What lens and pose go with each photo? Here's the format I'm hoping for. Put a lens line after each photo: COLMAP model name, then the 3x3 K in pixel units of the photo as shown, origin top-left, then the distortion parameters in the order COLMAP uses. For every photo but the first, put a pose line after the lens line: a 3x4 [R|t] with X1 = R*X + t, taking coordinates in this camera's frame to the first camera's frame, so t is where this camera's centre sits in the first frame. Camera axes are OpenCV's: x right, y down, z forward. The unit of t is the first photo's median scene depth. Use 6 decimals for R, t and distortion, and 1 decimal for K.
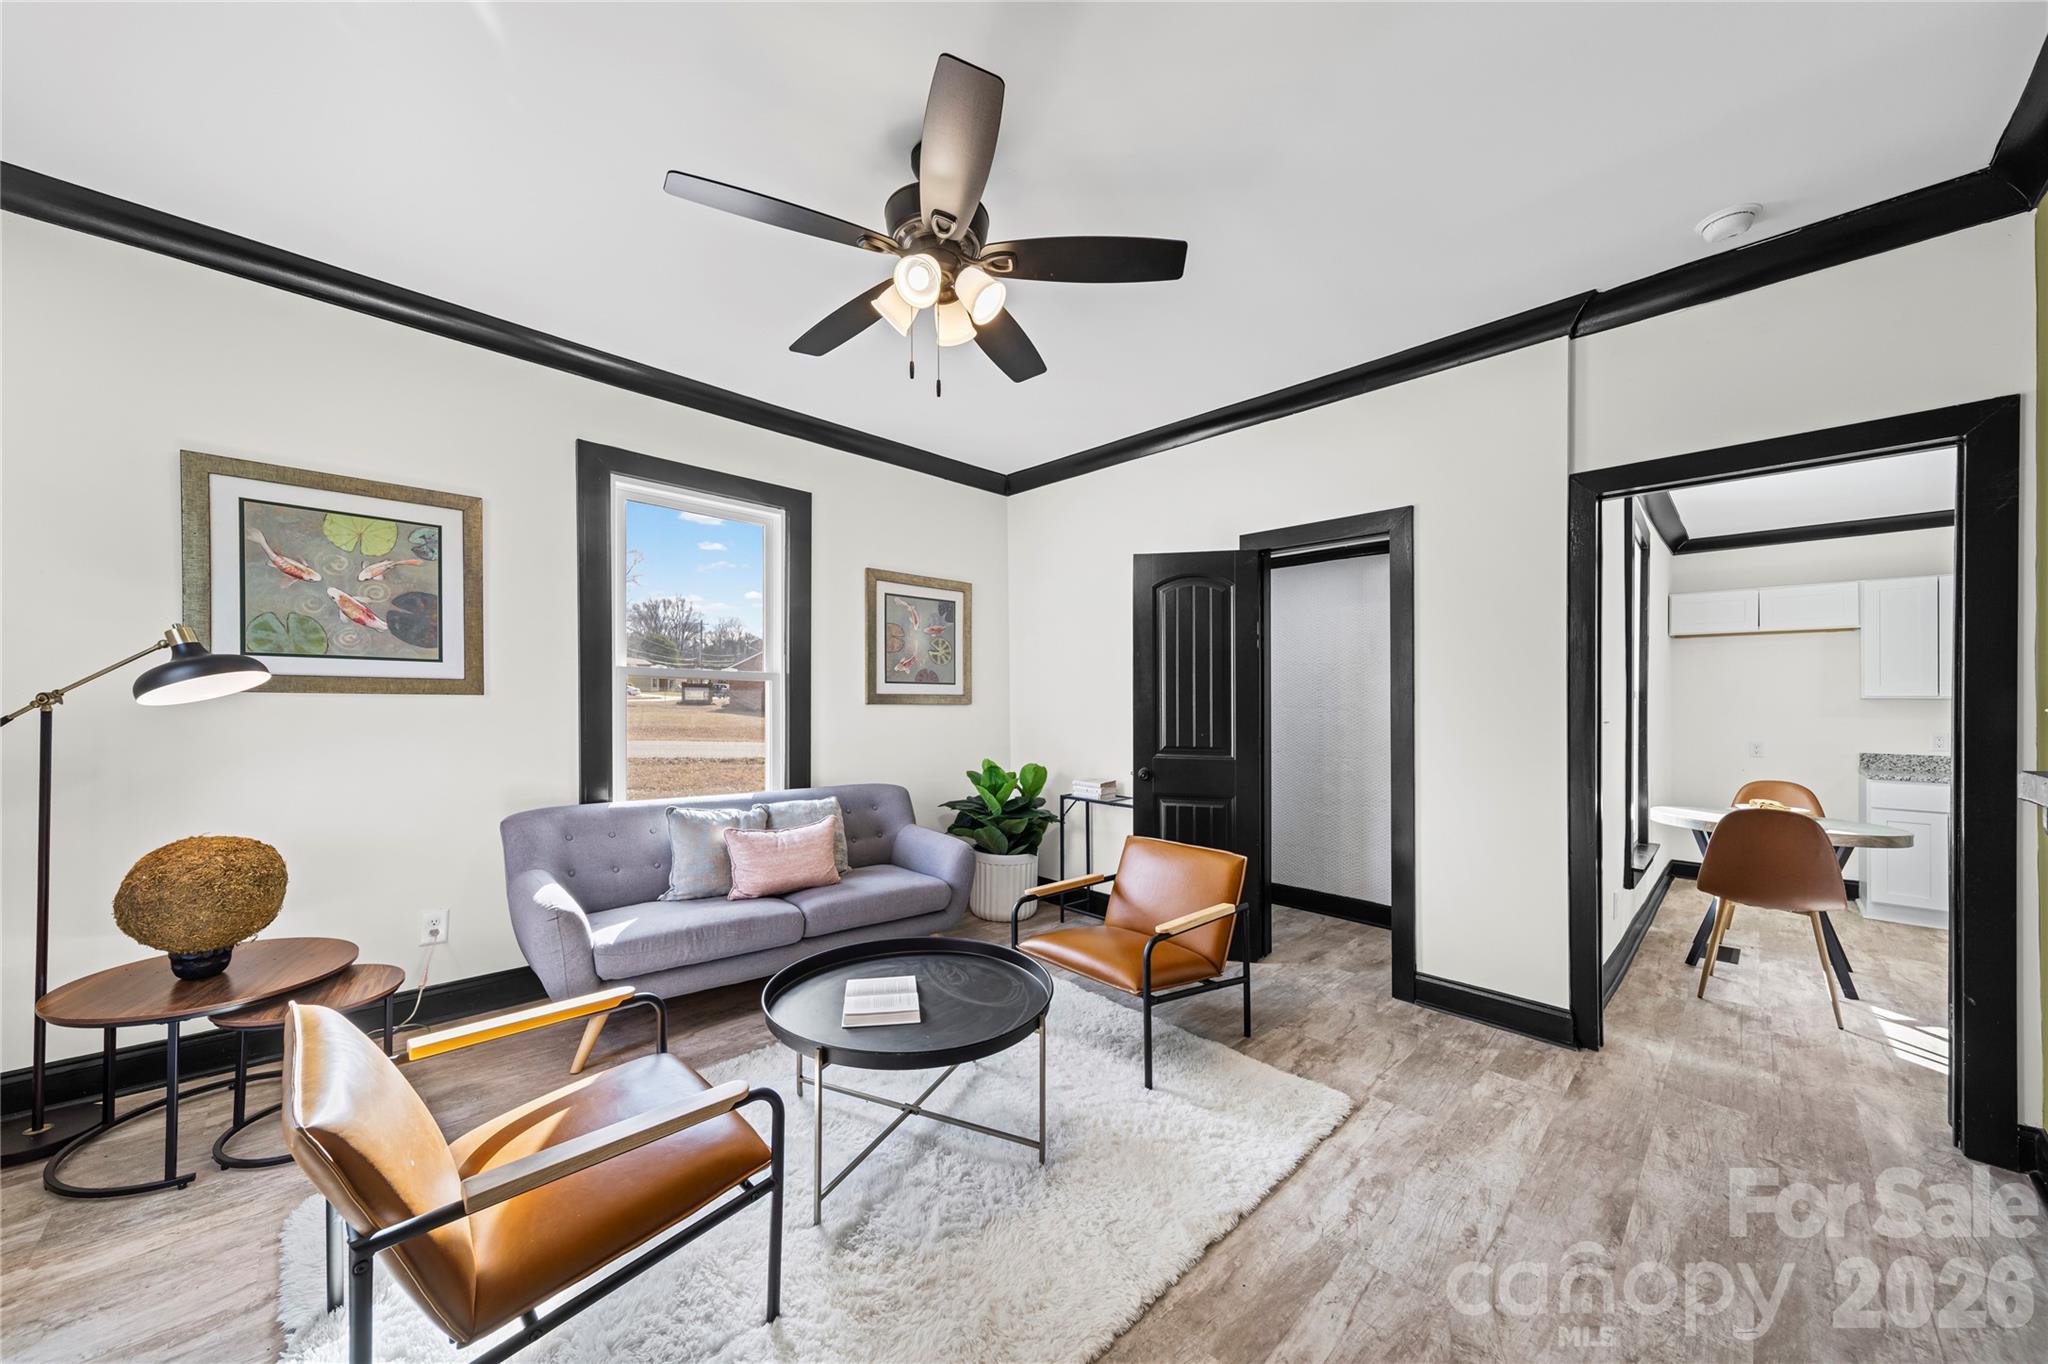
lens RADIAL K [[745.8, 0, 1003.5], [0, 745.8, 632.4], [0, 0, 1]] dist [0.000170, 0.000109]
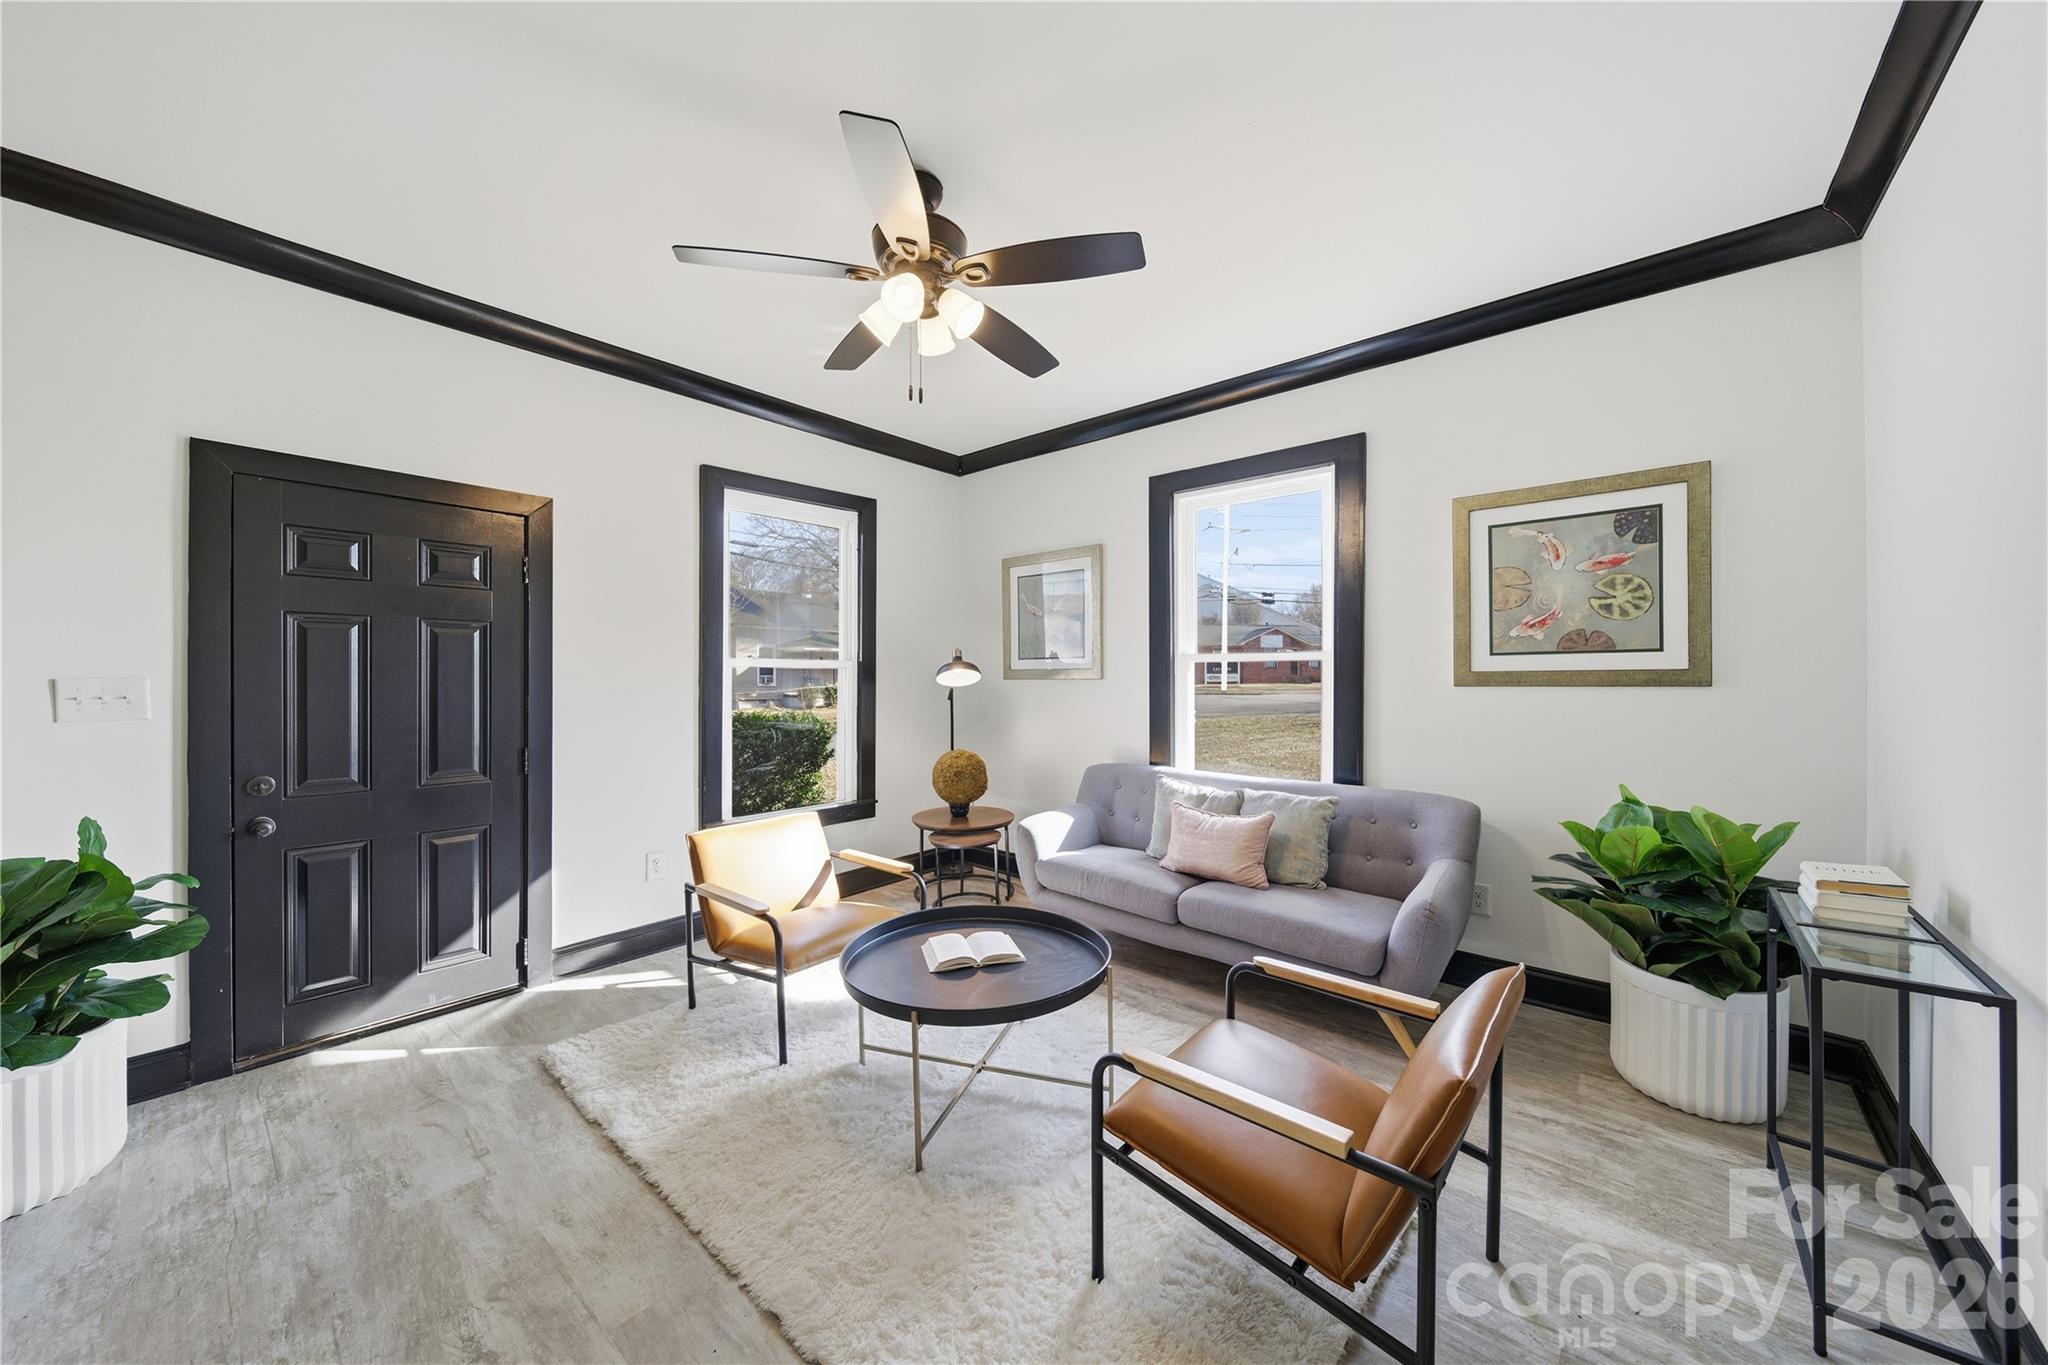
lens RADIAL K [[709.9, 0, 1027.5], [0, 709.9, 680.5], [0, 0, 1]] dist [-0.009730, 0.000272]
pose [[0.122464, -0.016016, -0.992344, 0.679038], [0.089728, 0.995954, -0.005001, 0.086171], [0.988408, -0.088429, 0.123406, 0.760755]]
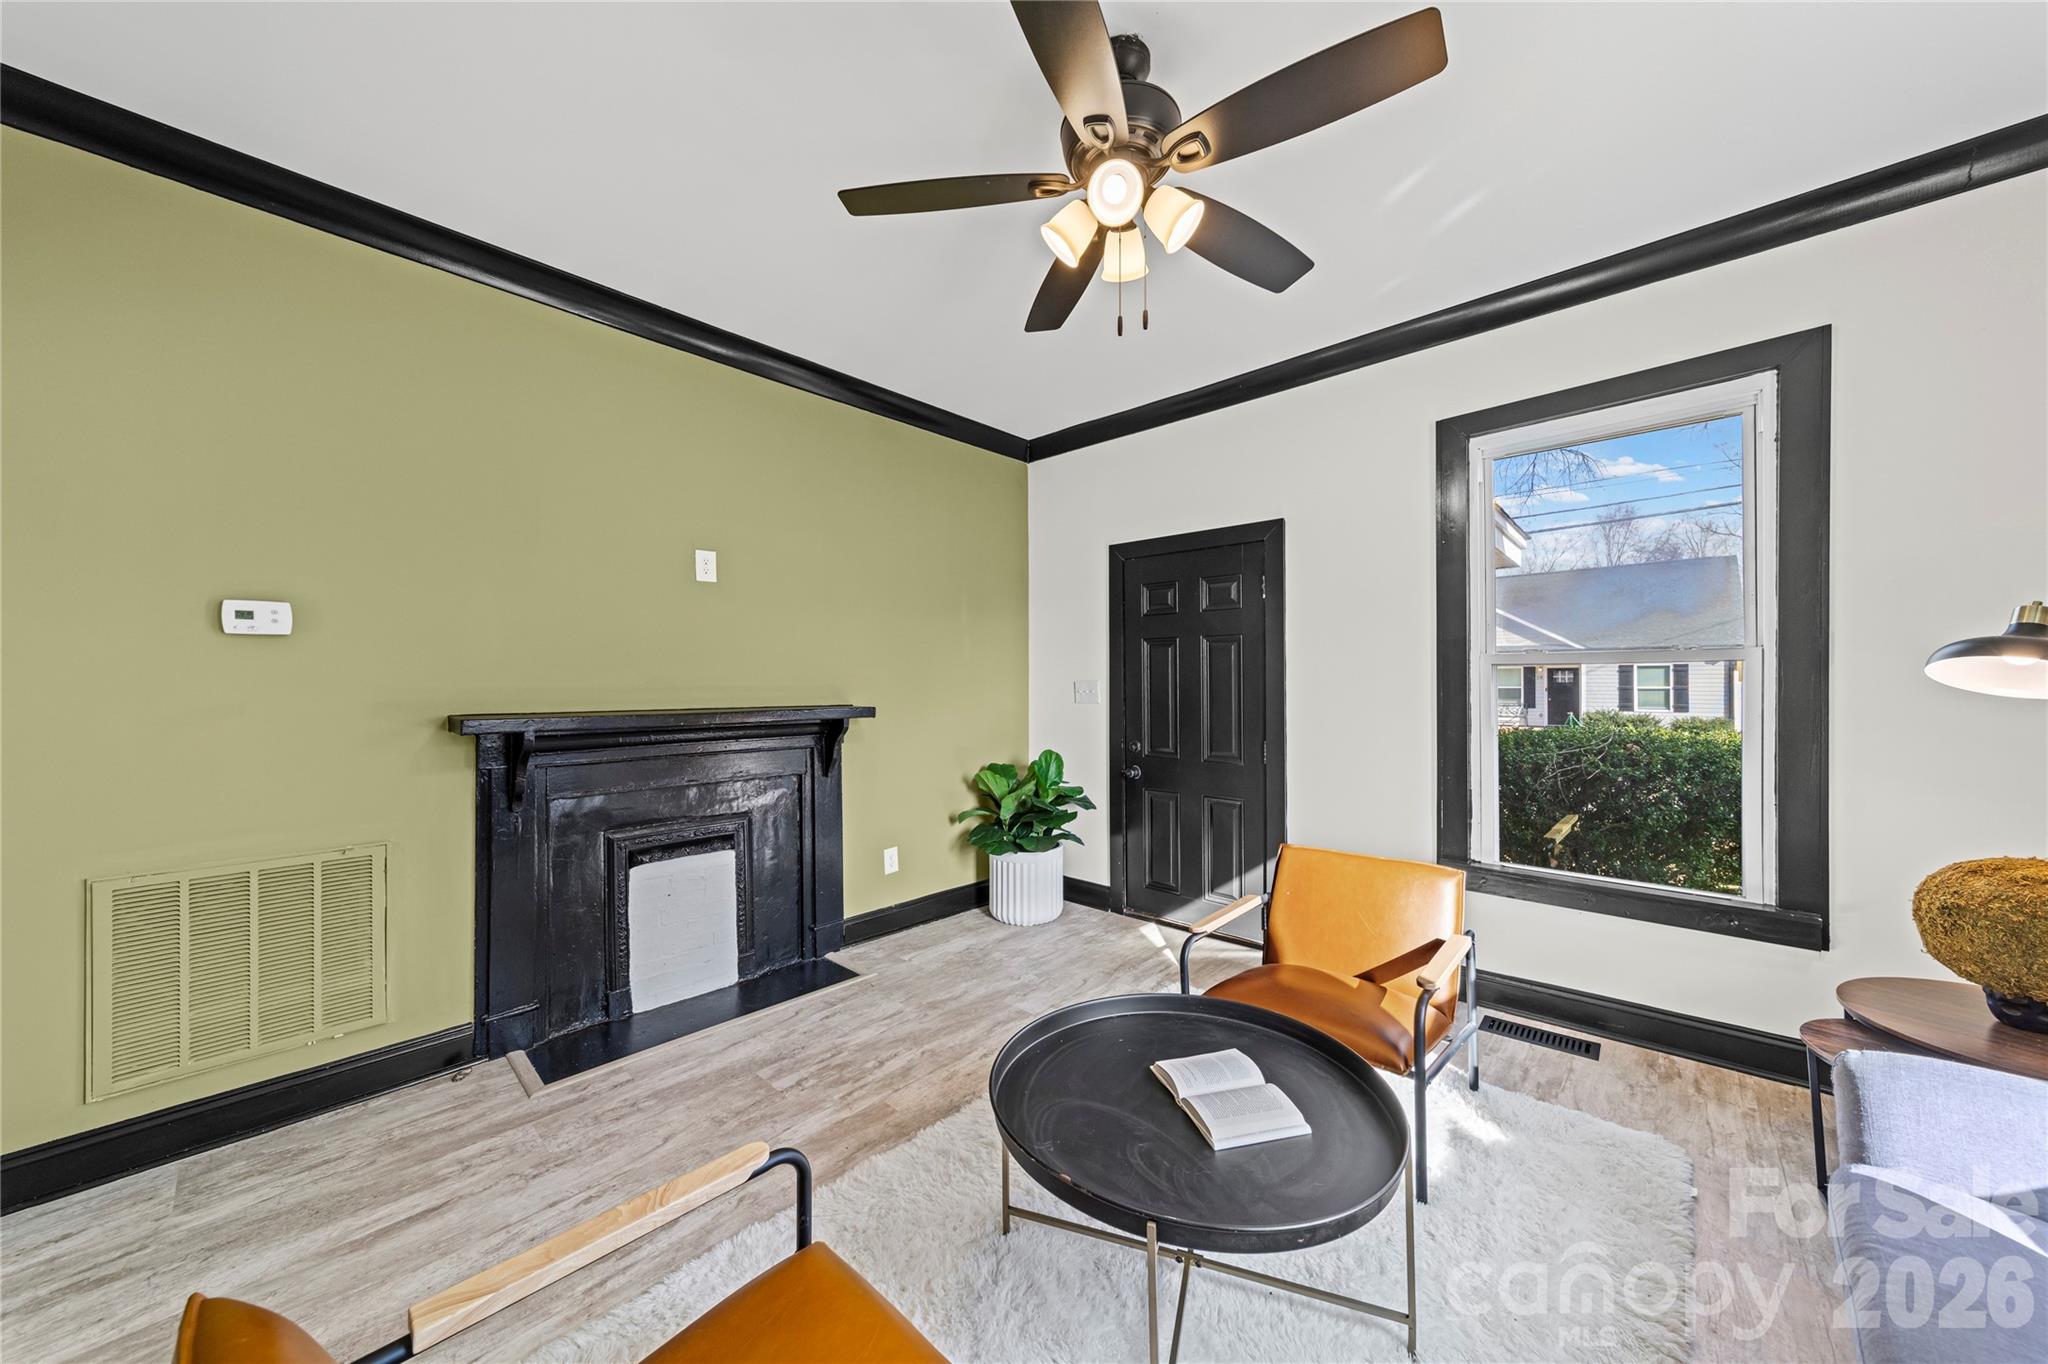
lens RADIAL K [[709.9, 0, 1027.5], [0, 709.9, 680.0], [0, 0, 1]] dist [-0.009730, 0.000272]
pose [[-0.997382, -0.006841, -0.071988, 0.067370], [-0.000706, 0.996389, -0.084898, 0.111749], [0.072308, -0.084625, -0.993786, 1.306923]]
